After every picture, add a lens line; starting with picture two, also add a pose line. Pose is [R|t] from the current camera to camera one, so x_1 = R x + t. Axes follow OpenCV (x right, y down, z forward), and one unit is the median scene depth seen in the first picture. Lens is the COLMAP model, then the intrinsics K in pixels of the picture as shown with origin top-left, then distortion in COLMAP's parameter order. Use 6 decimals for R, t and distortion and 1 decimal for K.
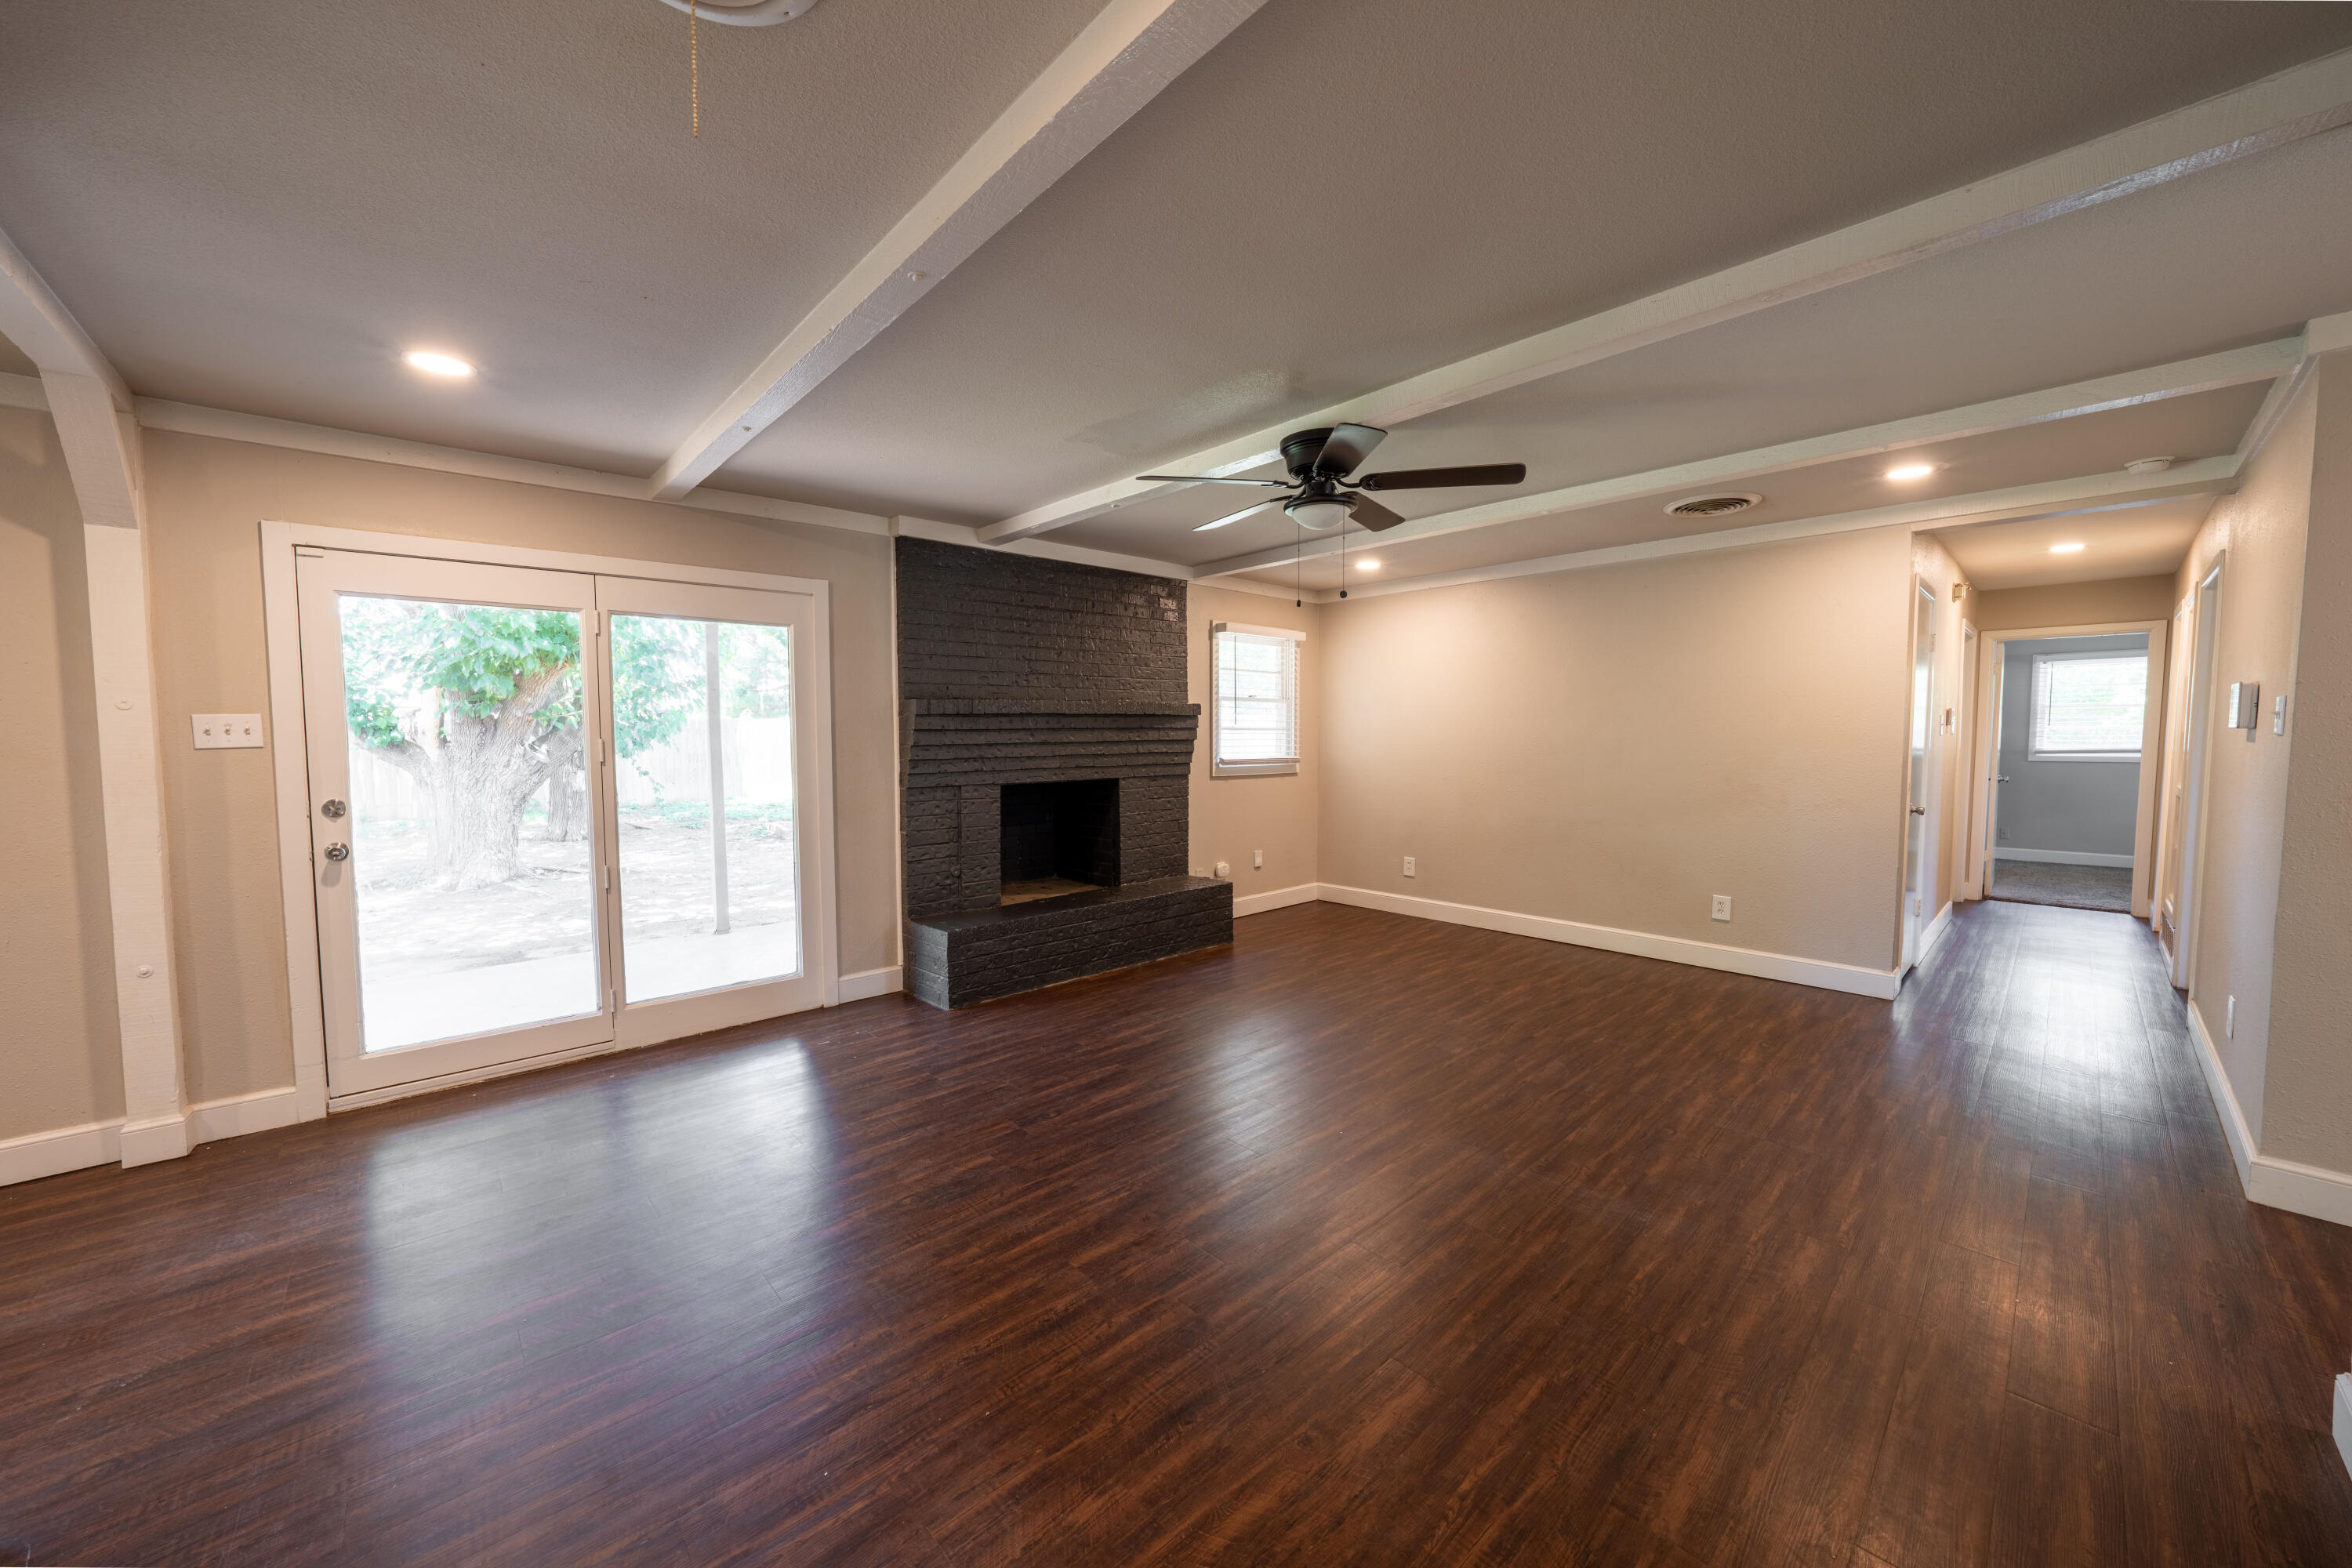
lens RADIAL K [[849.8, 0, 1155.4], [0, 849.8, 782.1], [0, 0, 1]] dist [-0.018404, 0.000178]
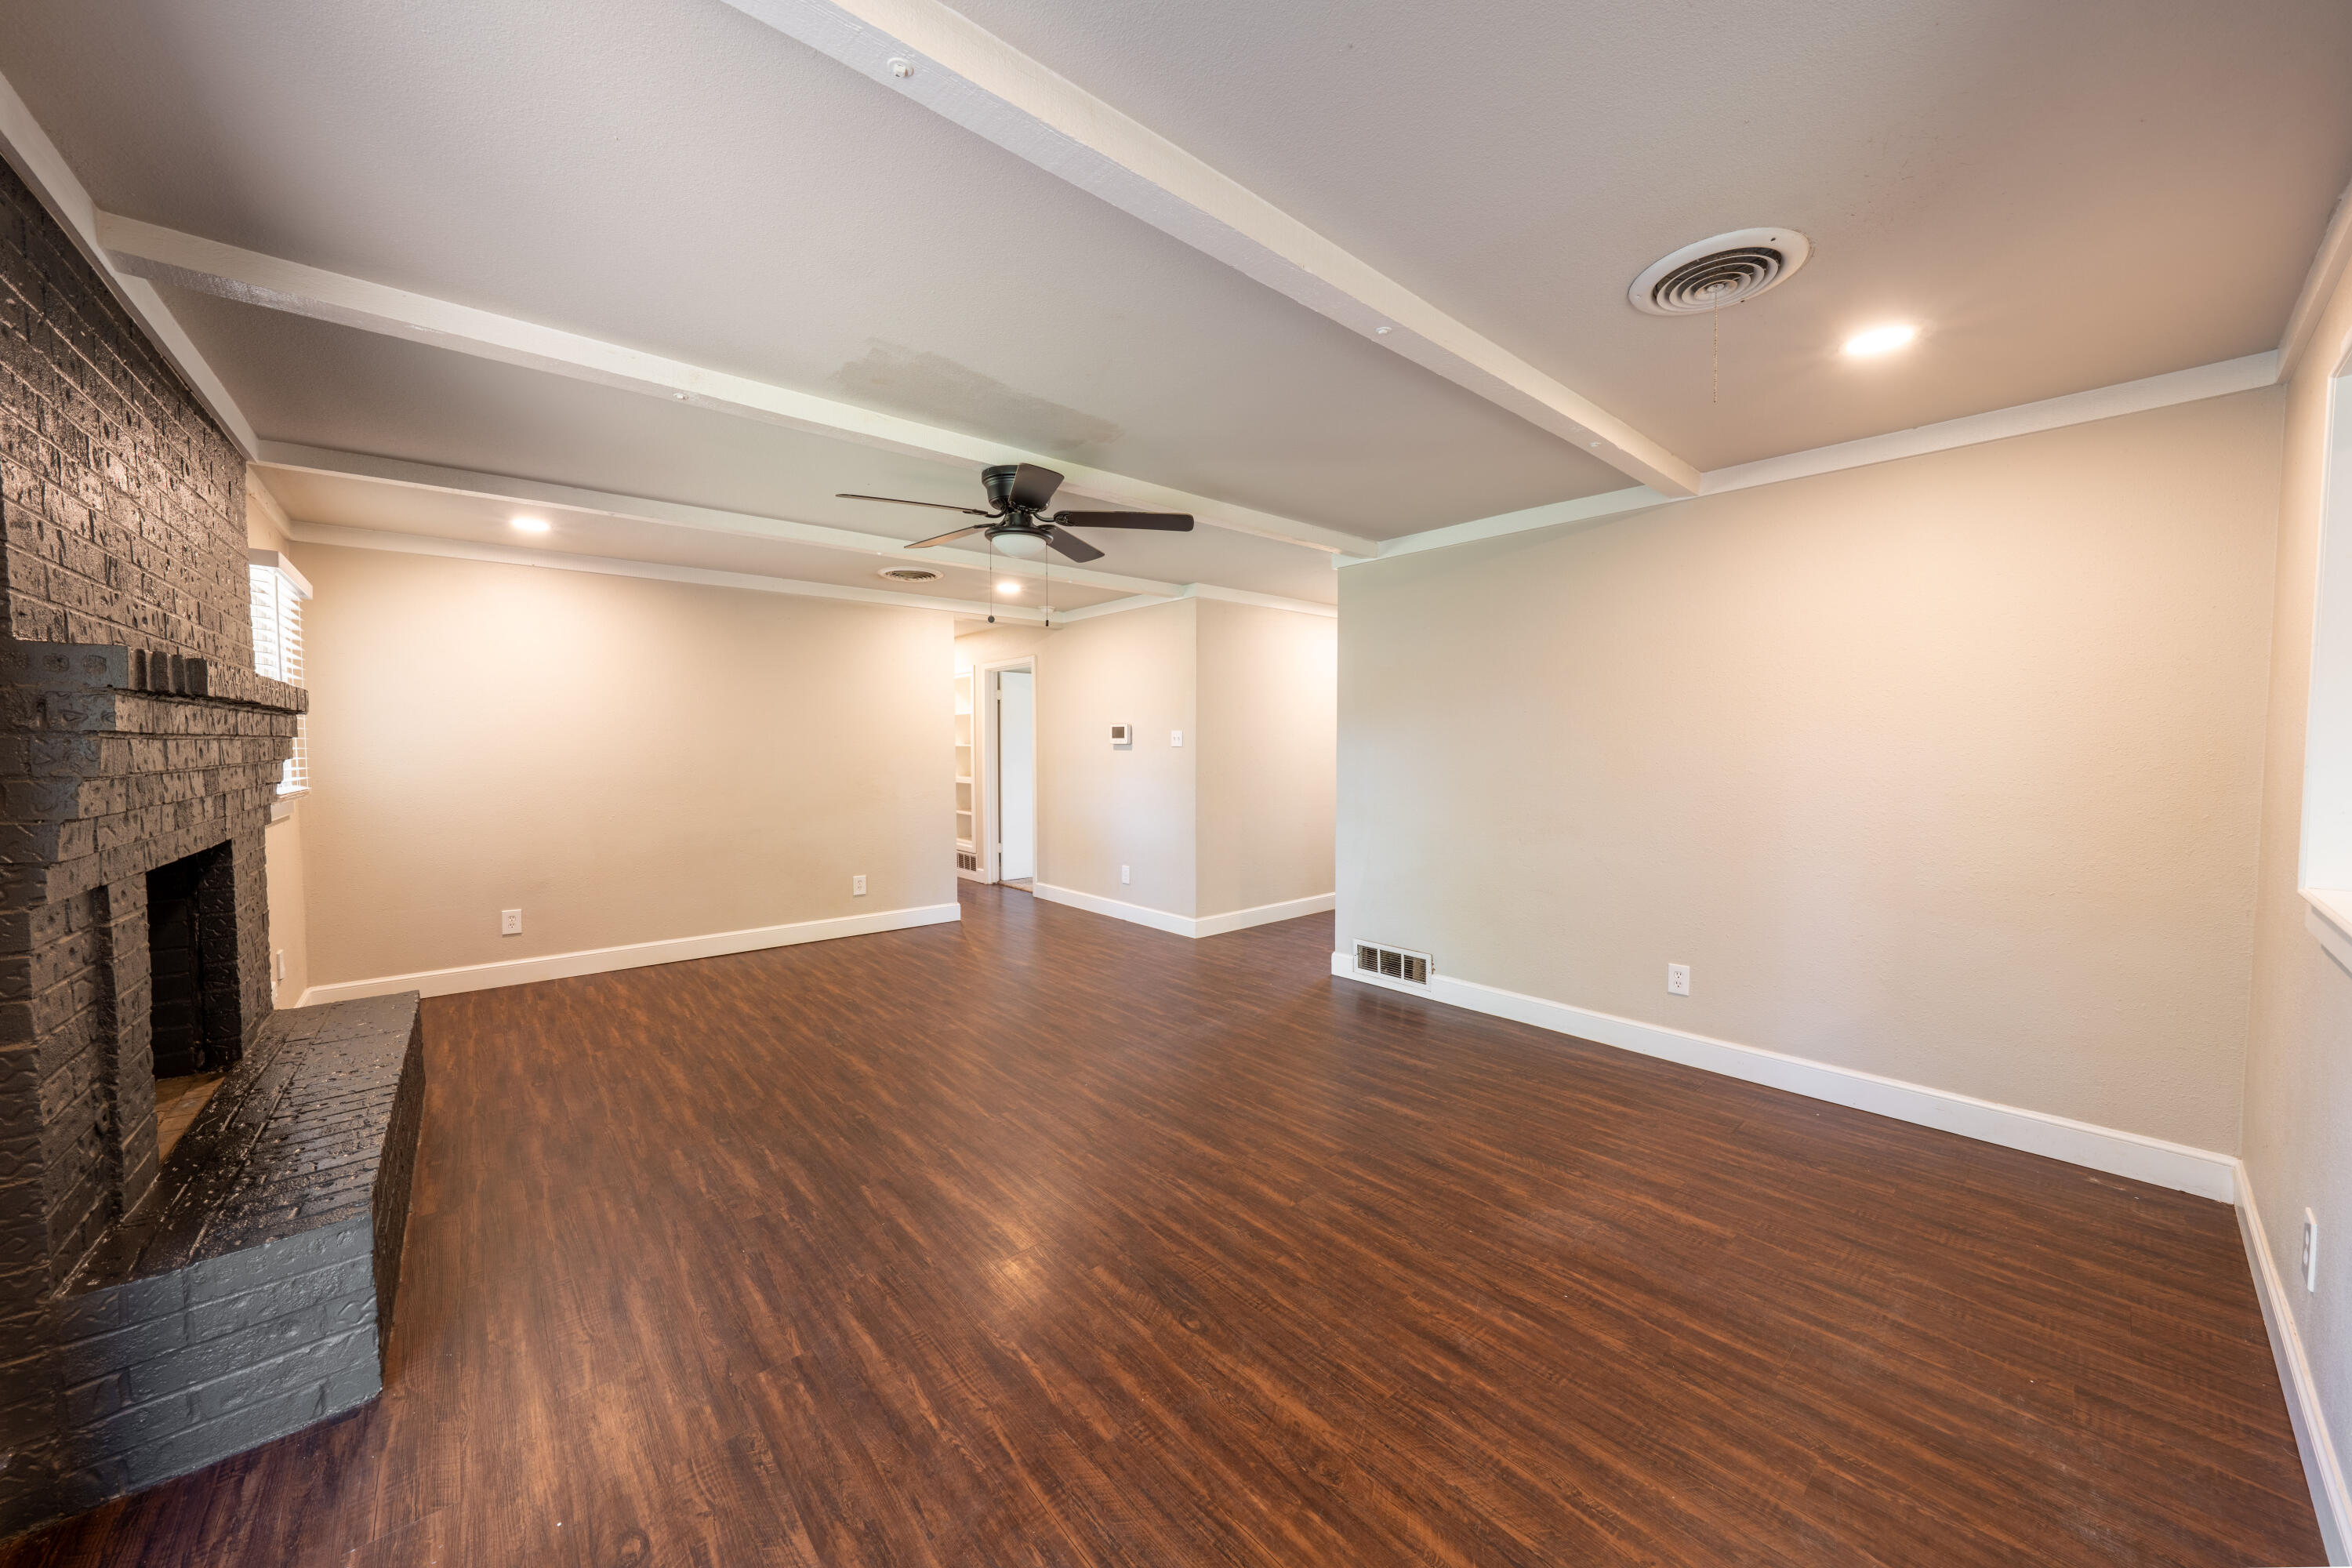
lens RADIAL K [[825.9, 0, 1154.7], [0, 825.9, 781.1], [0, 0, 1]] dist [-0.027787, 0.005130]
pose [[0.029354, -0.038208, 0.998839, -0.568317], [0.058940, 0.997597, 0.036428, -0.027321], [-0.997830, 0.057802, 0.031535, 0.530638]]
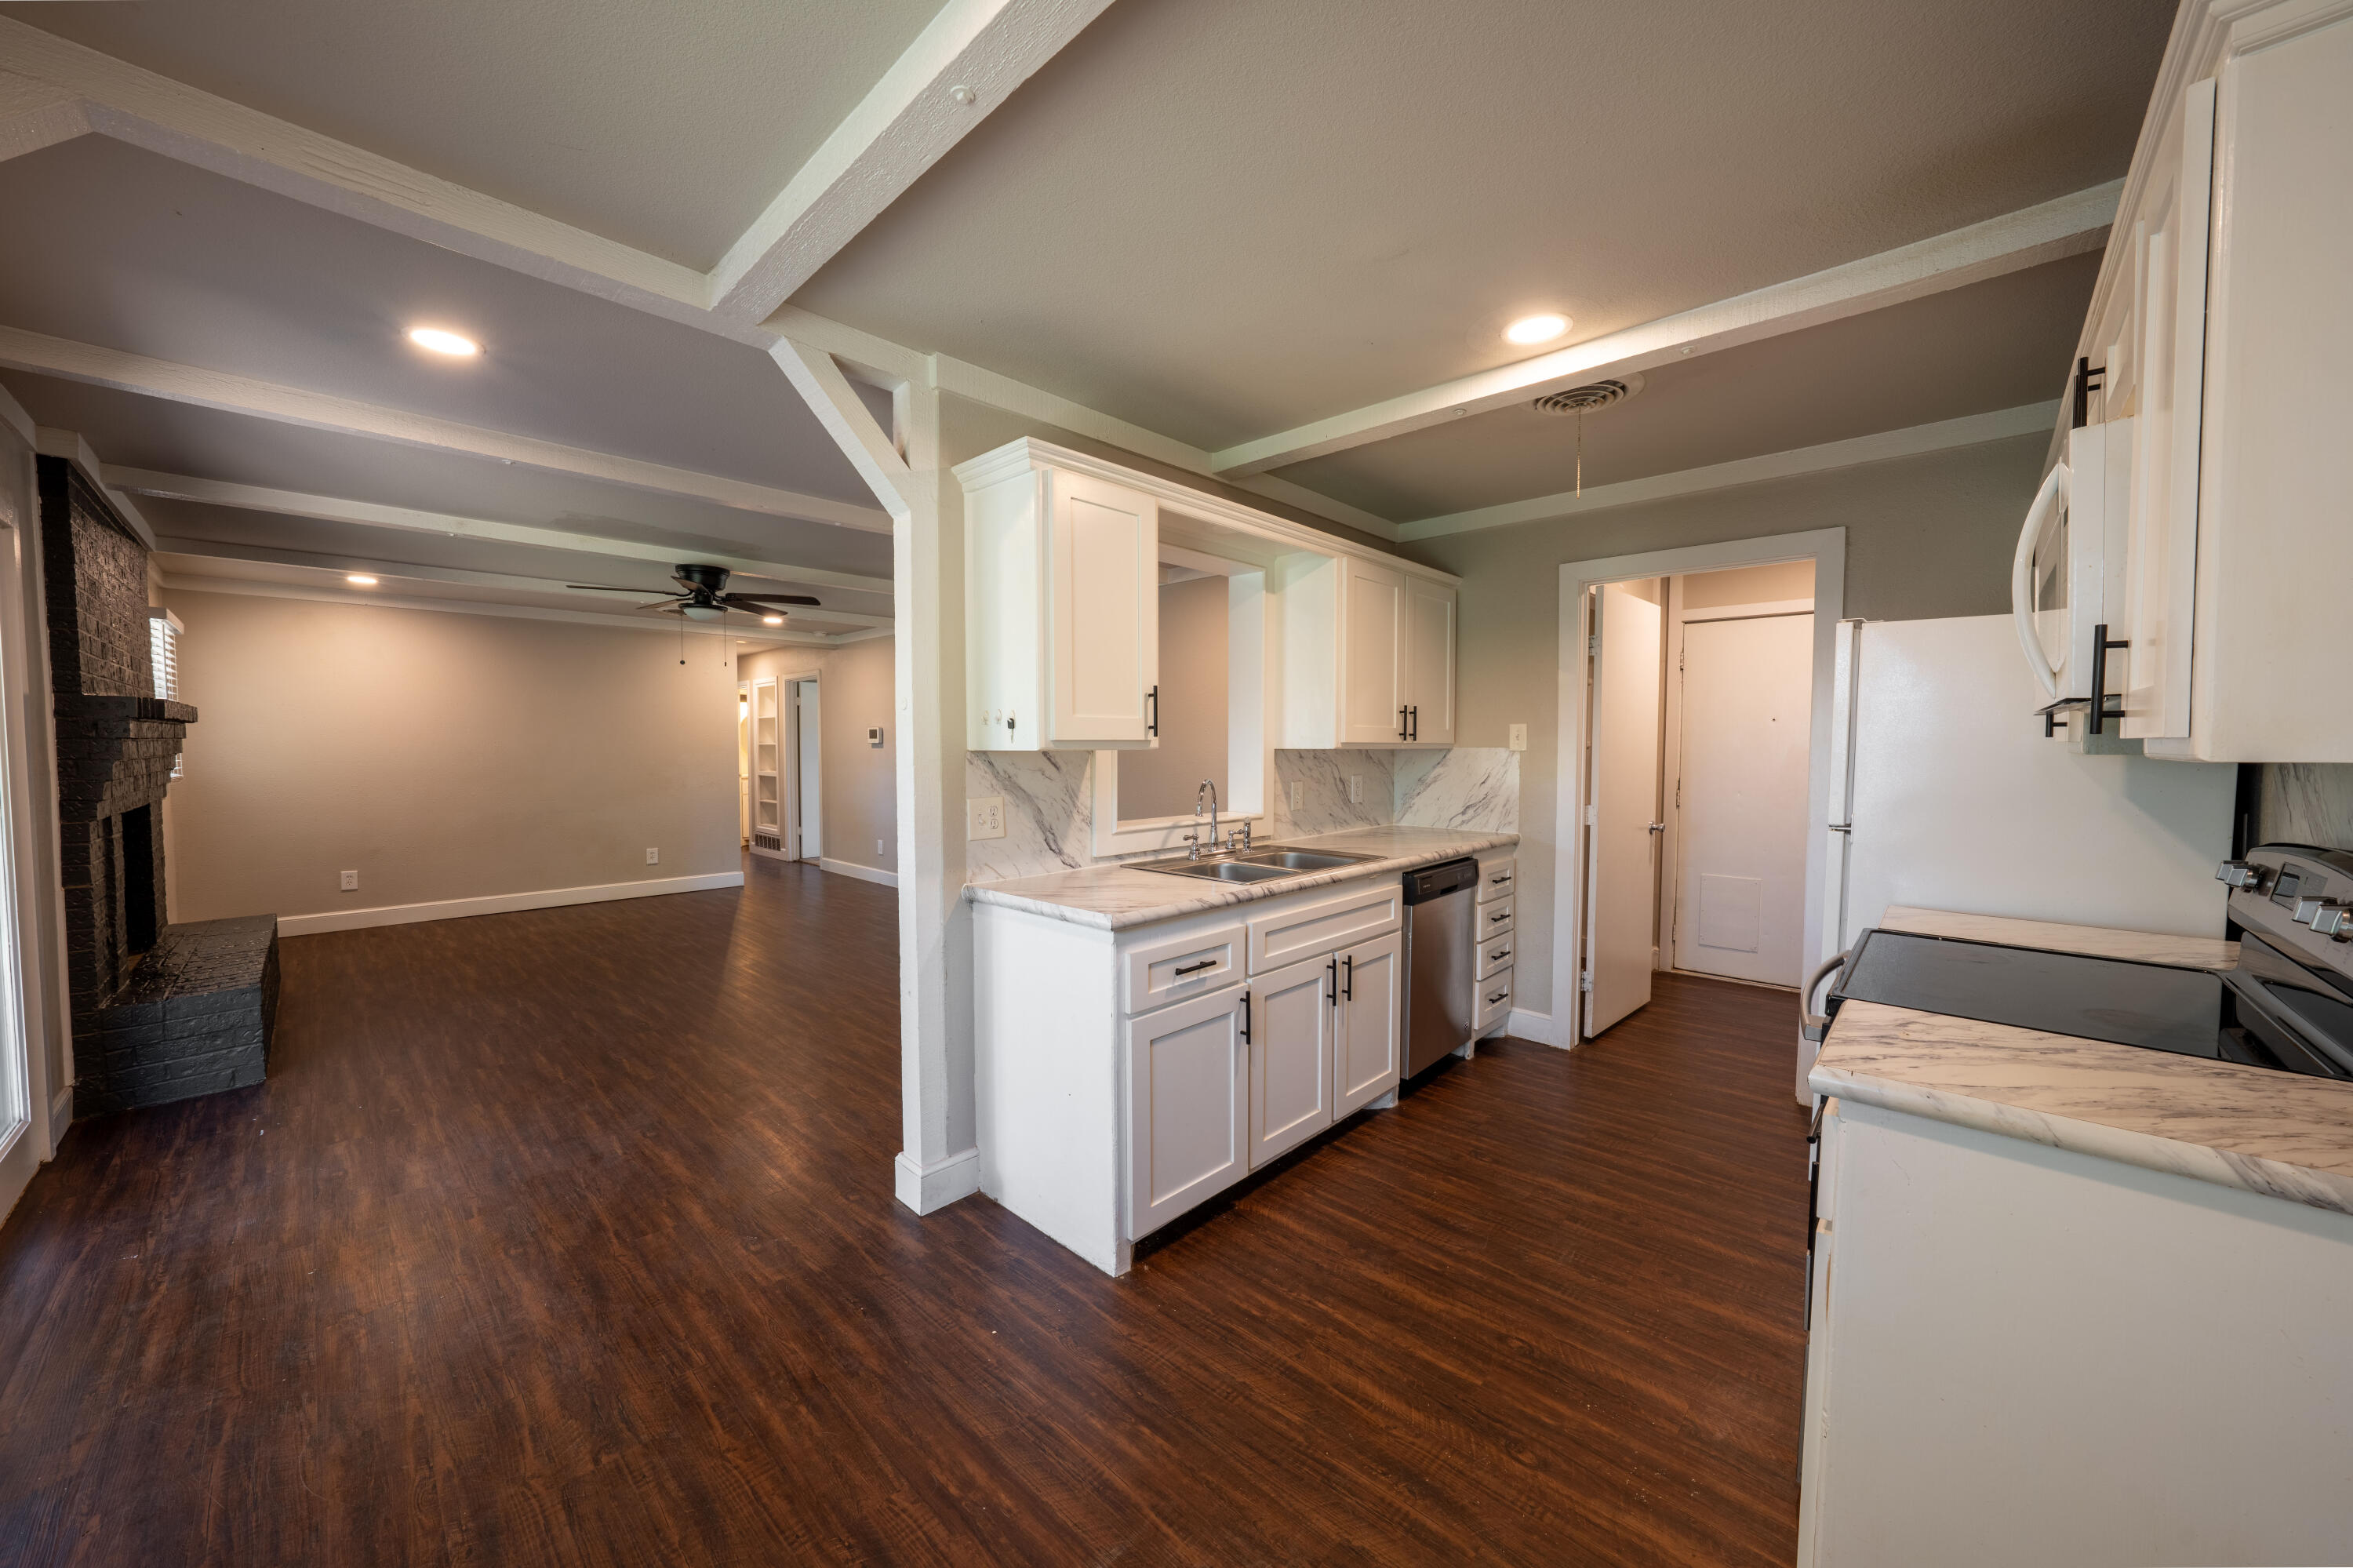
lens RADIAL K [[834.5, 0, 1163.1], [0, 834.5, 780.2], [0, 0, 1]] dist [-0.028559, 0.004249]
pose [[-0.079076, -0.038184, 0.996137, -0.987217], [0.058540, 0.997364, 0.042878, -0.003530], [-0.995148, 0.061705, -0.076632, 0.160843]]
